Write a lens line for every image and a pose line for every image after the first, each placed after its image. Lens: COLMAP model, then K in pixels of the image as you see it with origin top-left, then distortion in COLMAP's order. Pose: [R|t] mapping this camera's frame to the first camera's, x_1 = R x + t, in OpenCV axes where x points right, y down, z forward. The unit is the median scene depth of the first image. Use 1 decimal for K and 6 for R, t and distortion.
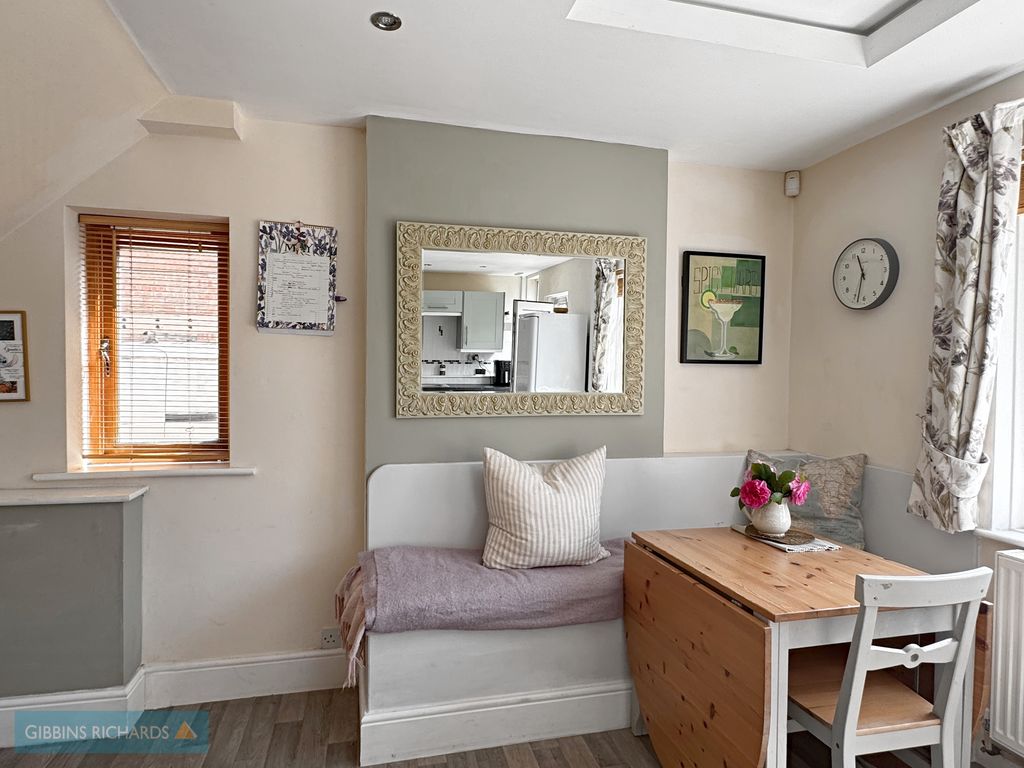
lens RADIAL K [[591.6, 0, 512.0], [0, 591.6, 387.0], [0, 0, 1]] dist [-0.003108, -0.000438]
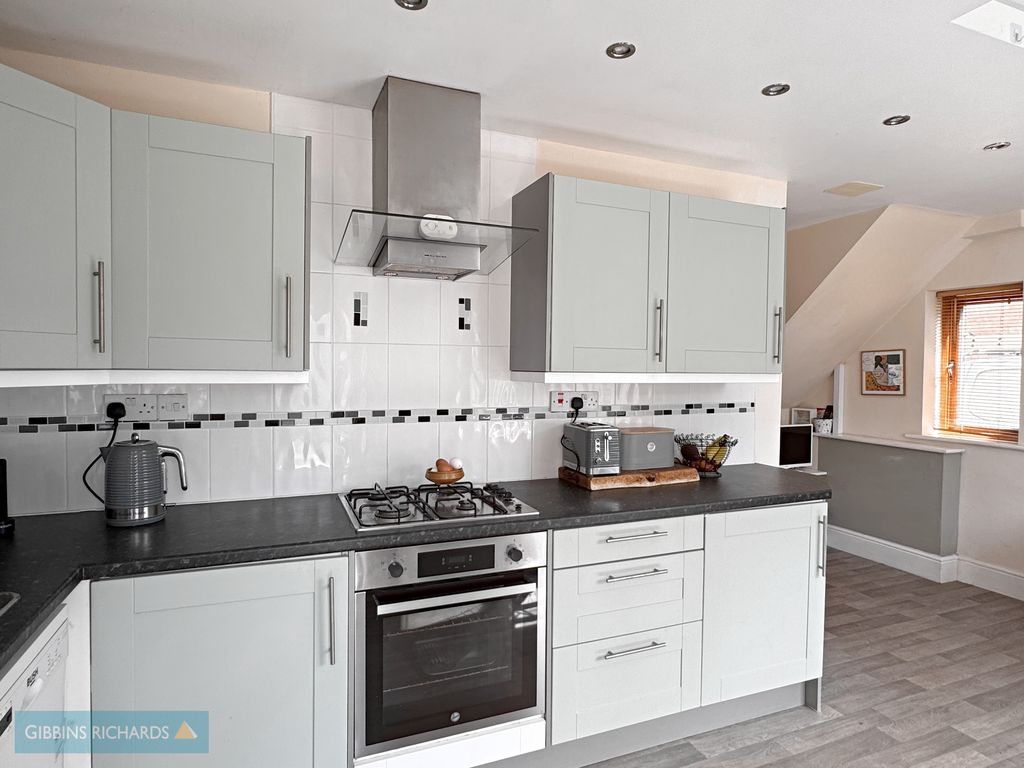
lens RADIAL K [[591.6, 0, 512.2], [0, 591.6, 383.3], [0, 0, 1]] dist [-0.003108, -0.000438]
pose [[0.150271, 0.019811, -0.988446, 0.826746], [-0.030313, 0.999421, 0.015422, -0.006801], [0.988180, 0.027645, 0.150785, -0.520573]]
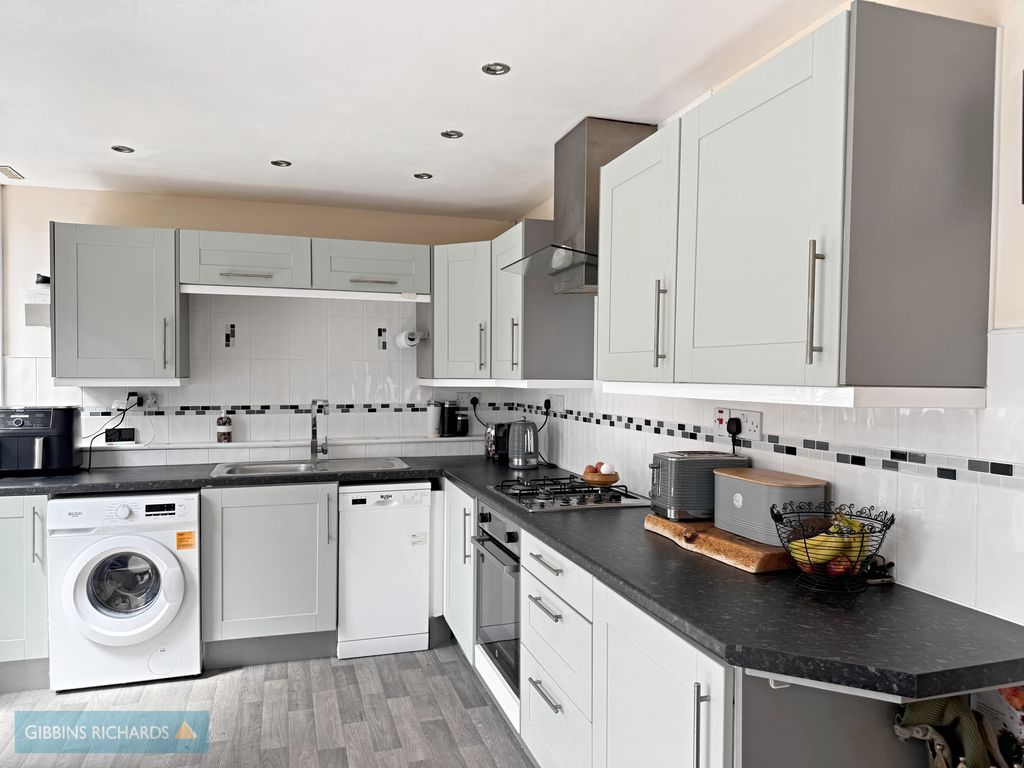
lens RADIAL K [[721.1, 0, 522.7], [0, 721.1, 377.8], [0, 0, 1]] dist [0.046625, -0.054729]
pose [[-0.997403, 0.001051, -0.072010, 0.088358], [-0.001073, 0.999566, 0.029453, -0.048250], [0.072010, 0.029454, -0.996969, 0.714294]]
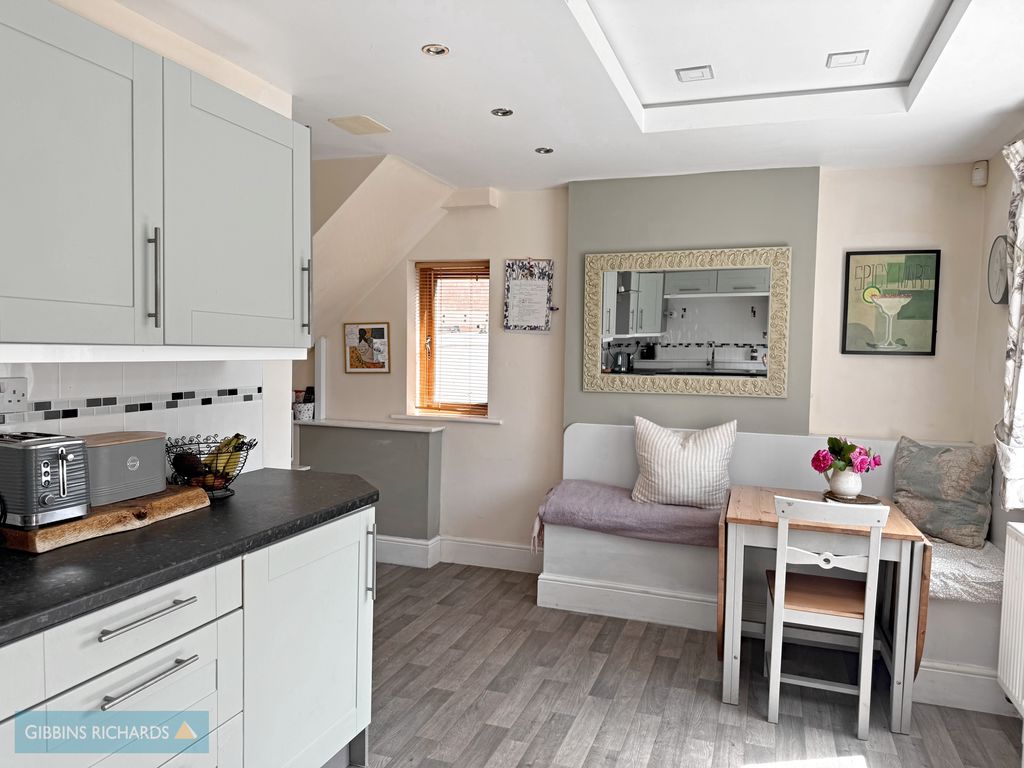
lens RADIAL K [[721.1, 0, 506.2], [0, 721.1, 386.6], [0, 0, 1]] dist [0.046625, -0.054729]
pose [[0.834211, 0.033613, -0.550420, 0.609129], [-0.022467, 0.999383, 0.026981, -0.002034], [0.550987, -0.010141, 0.834452, -0.563478]]
